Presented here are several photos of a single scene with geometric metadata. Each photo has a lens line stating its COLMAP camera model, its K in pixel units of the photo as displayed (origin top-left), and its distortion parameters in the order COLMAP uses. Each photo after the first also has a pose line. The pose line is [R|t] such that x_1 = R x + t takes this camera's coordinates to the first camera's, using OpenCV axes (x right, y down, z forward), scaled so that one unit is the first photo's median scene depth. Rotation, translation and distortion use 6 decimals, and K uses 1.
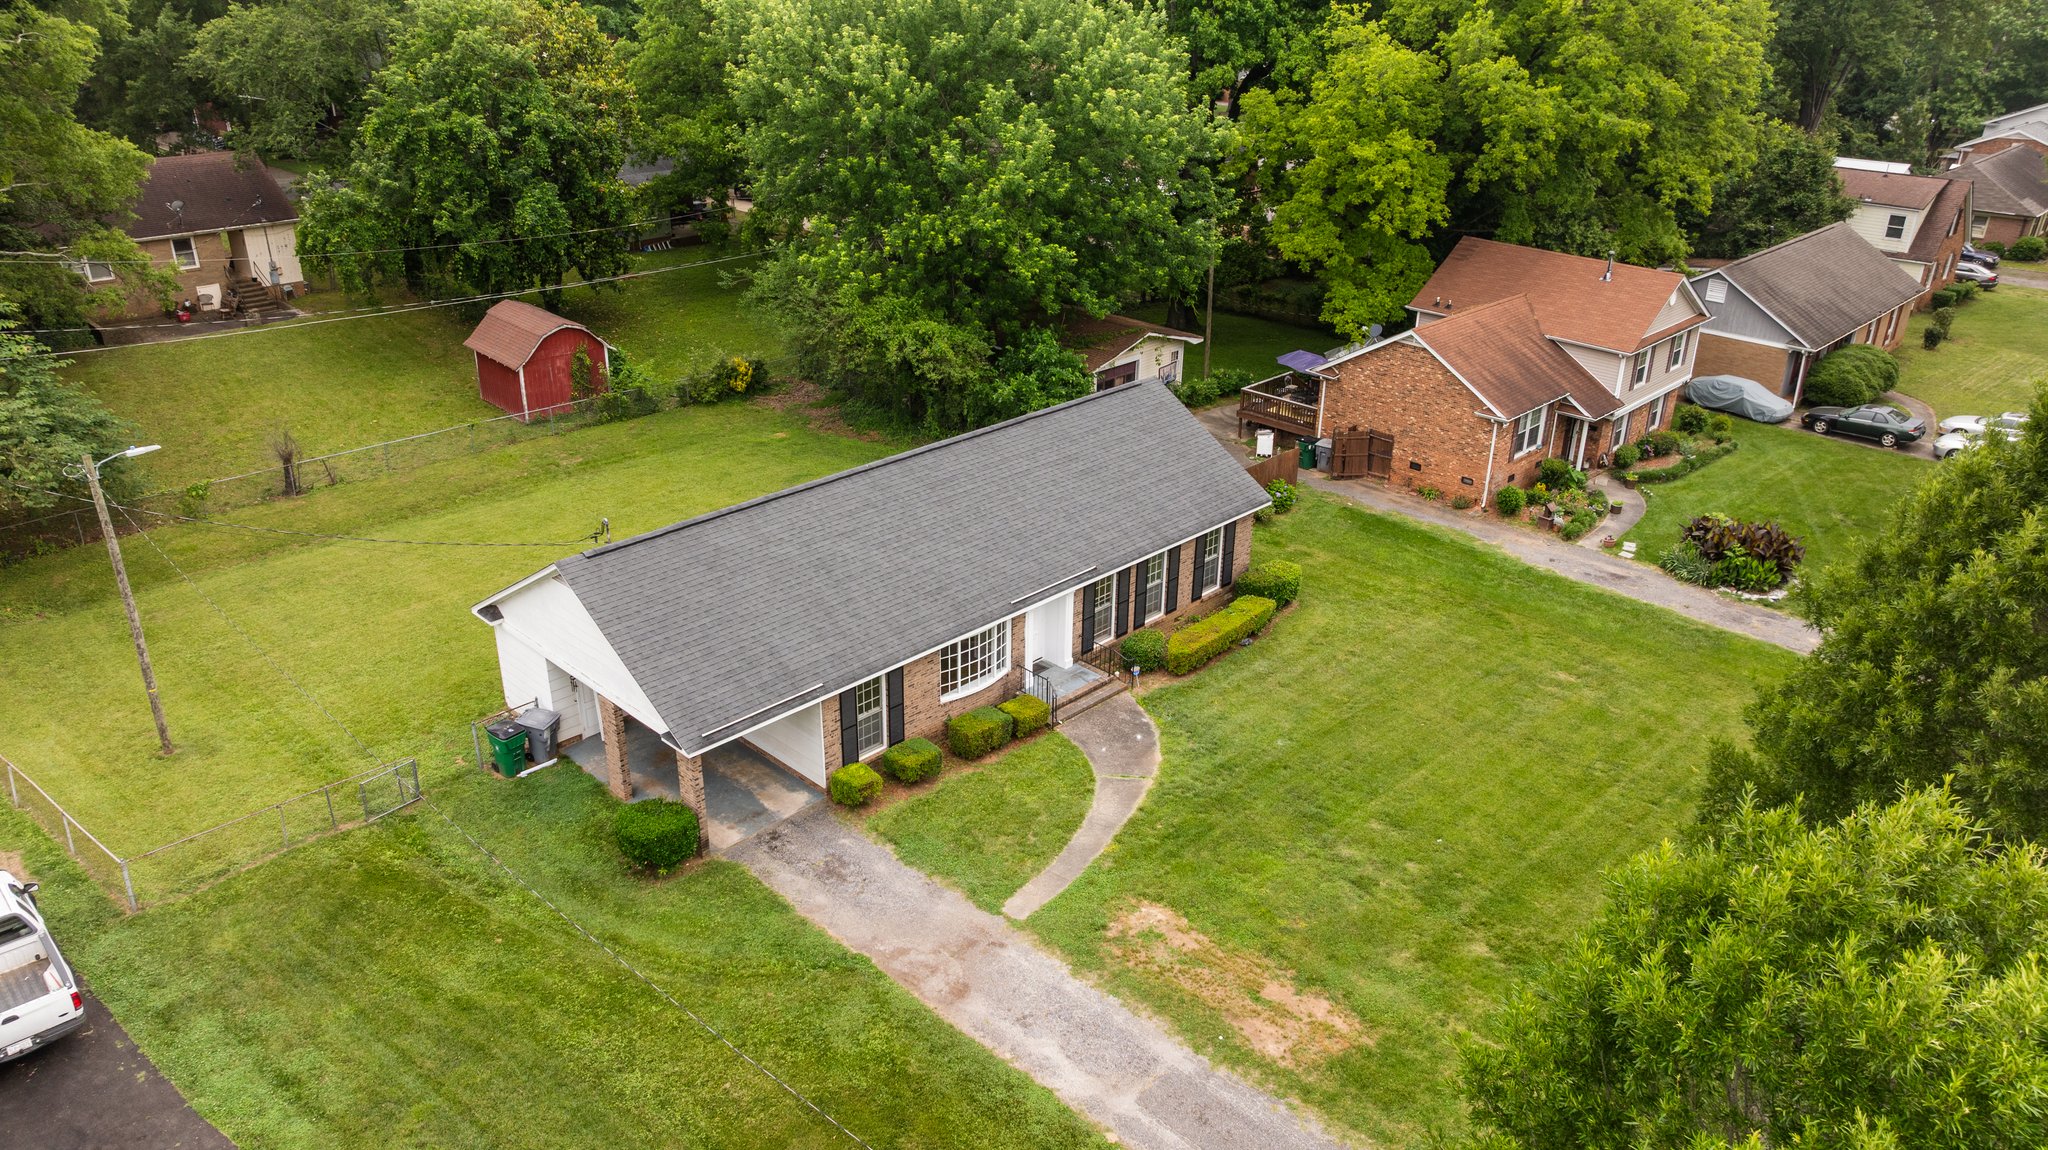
lens RADIAL K [[1432.8, 0, 1024.0], [0, 1432.8, 575.0], [0, 0, 1]] dist [-0.024974, 0.005215]
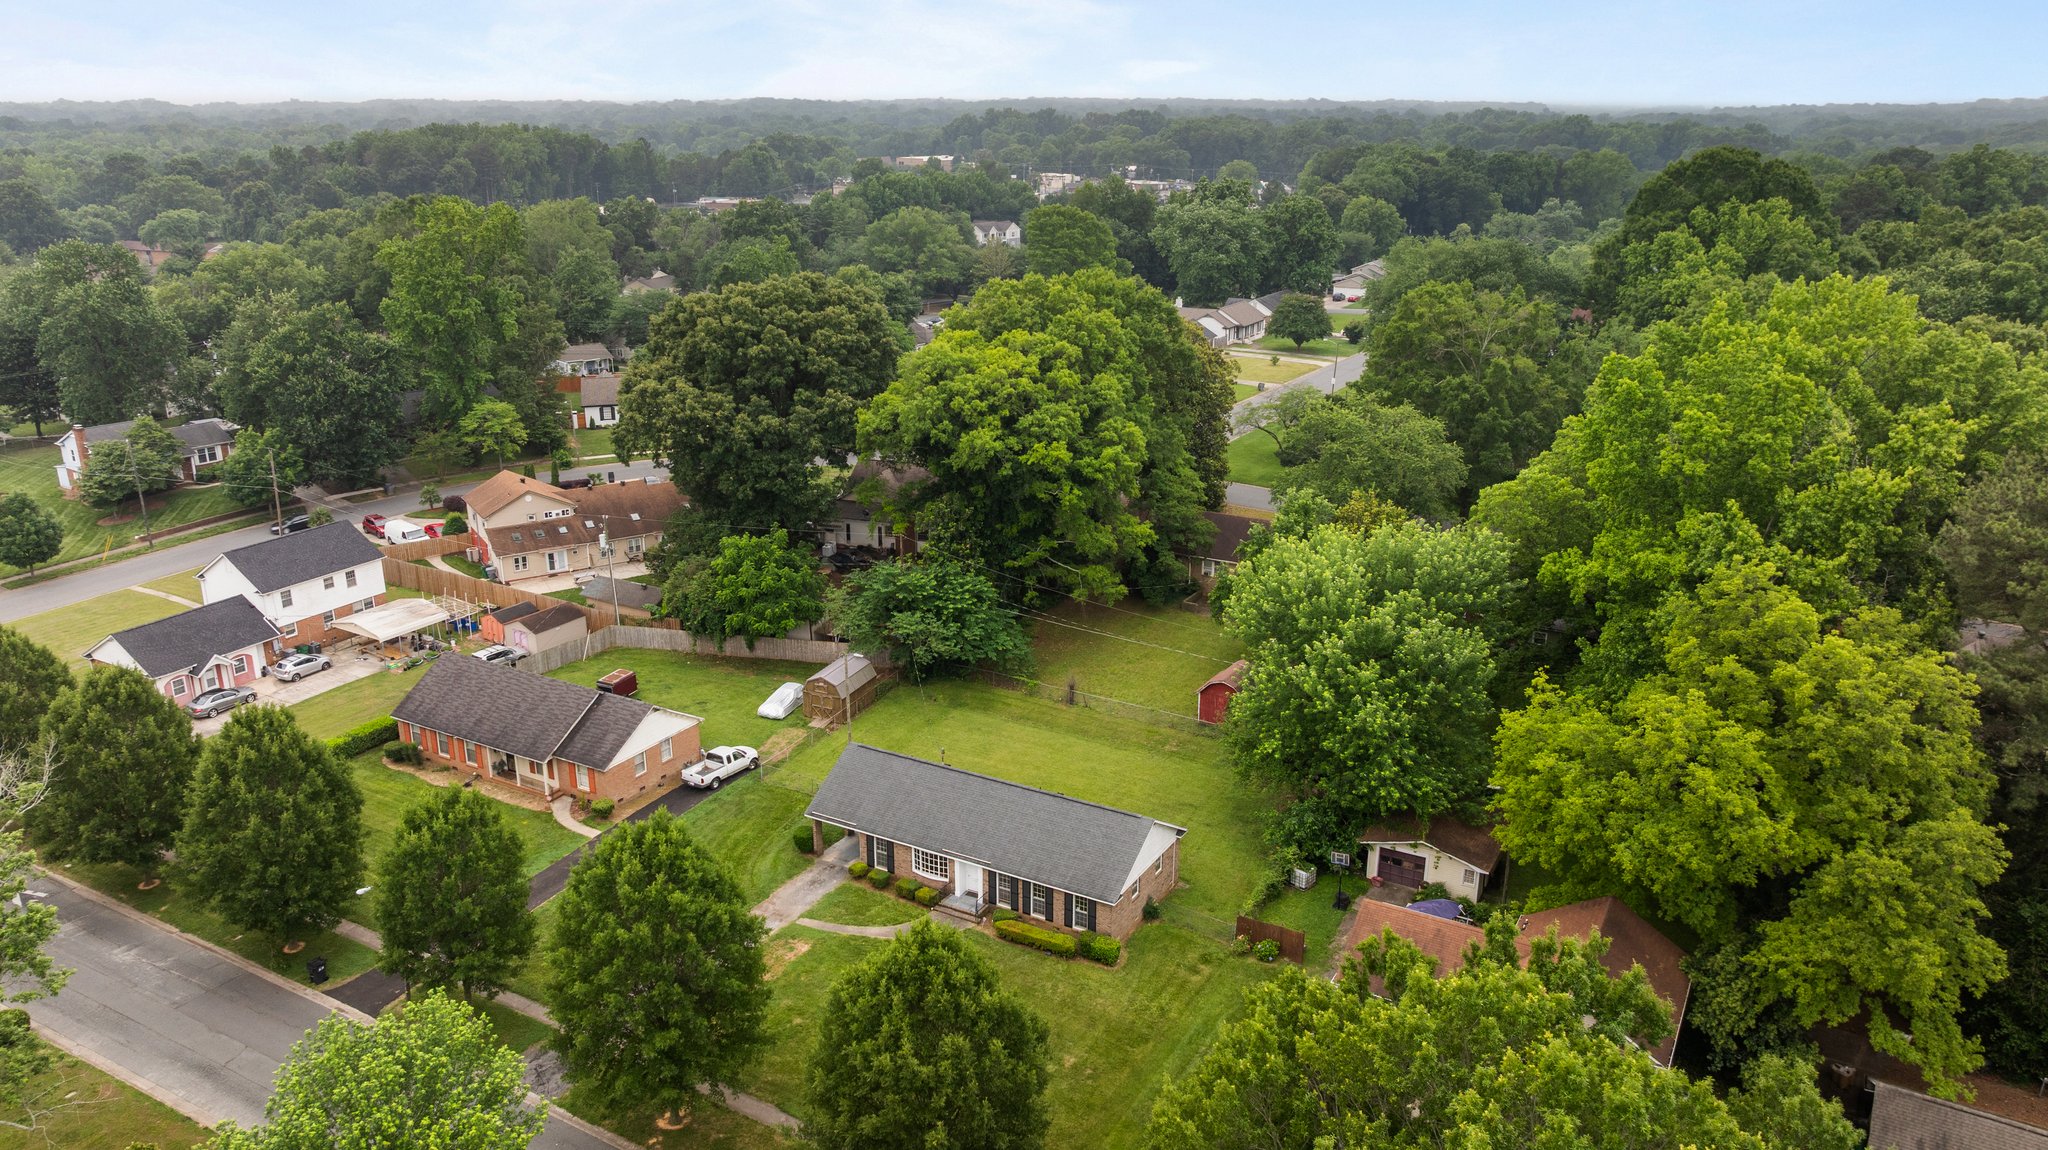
lens RADIAL K [[1432.8, 0, 1024.0], [0, 1432.8, 575.0], [0, 0, 1]] dist [-0.024974, 0.005215]
pose [[0.256709, 0.285297, -0.923421, 1.776122], [-0.402480, 0.900209, 0.166236, -0.712957], [0.878698, 0.328984, 0.345918, 0.177970]]
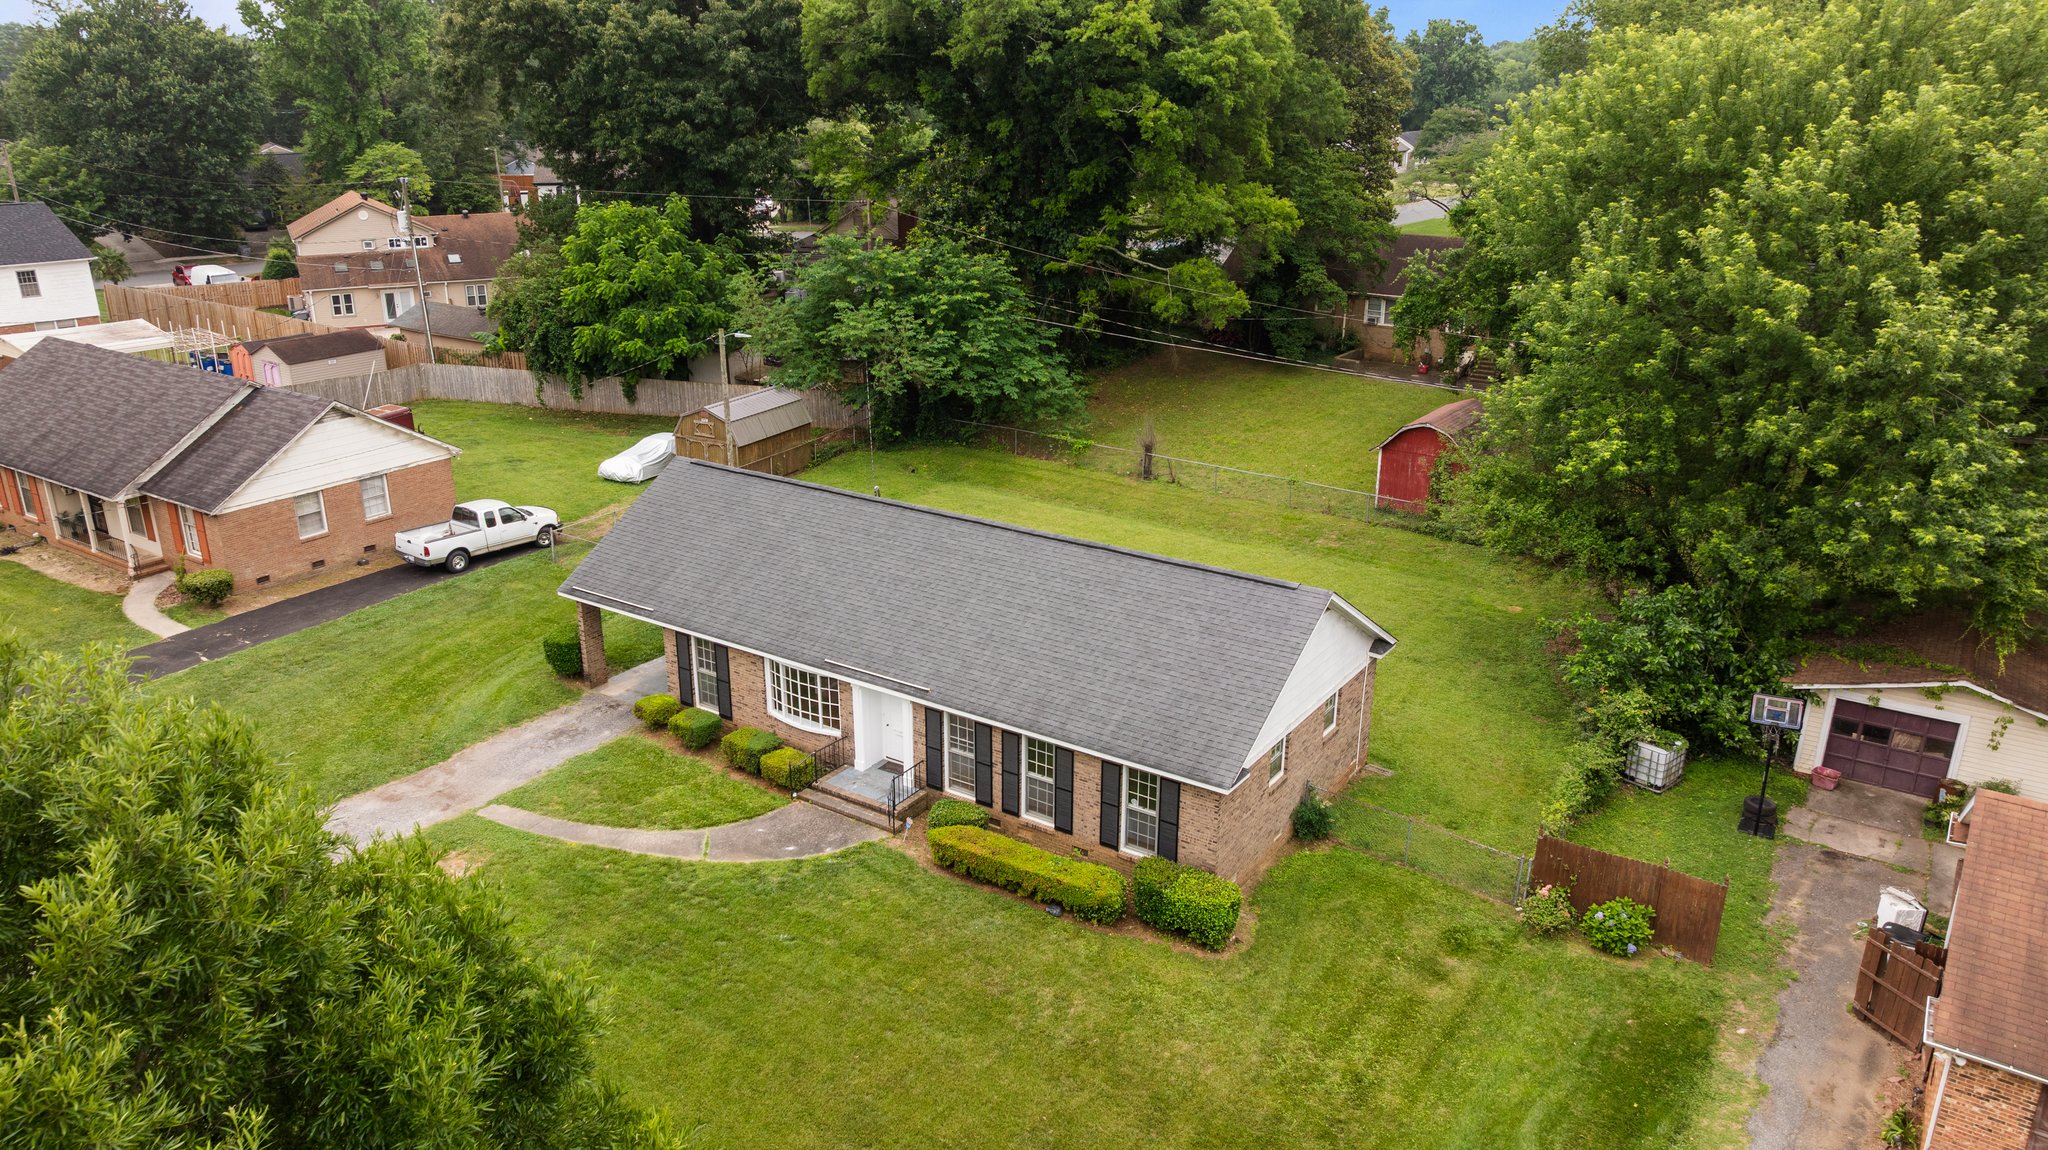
lens RADIAL K [[1432.8, 0, 1024.0], [0, 1432.8, 575.0], [0, 0, 1]] dist [-0.024974, 0.005215]
pose [[0.188098, 0.320242, -0.928474, 0.805295], [-0.413738, 0.883212, 0.220812, -0.269786], [0.890753, 0.342611, 0.298627, 0.733461]]
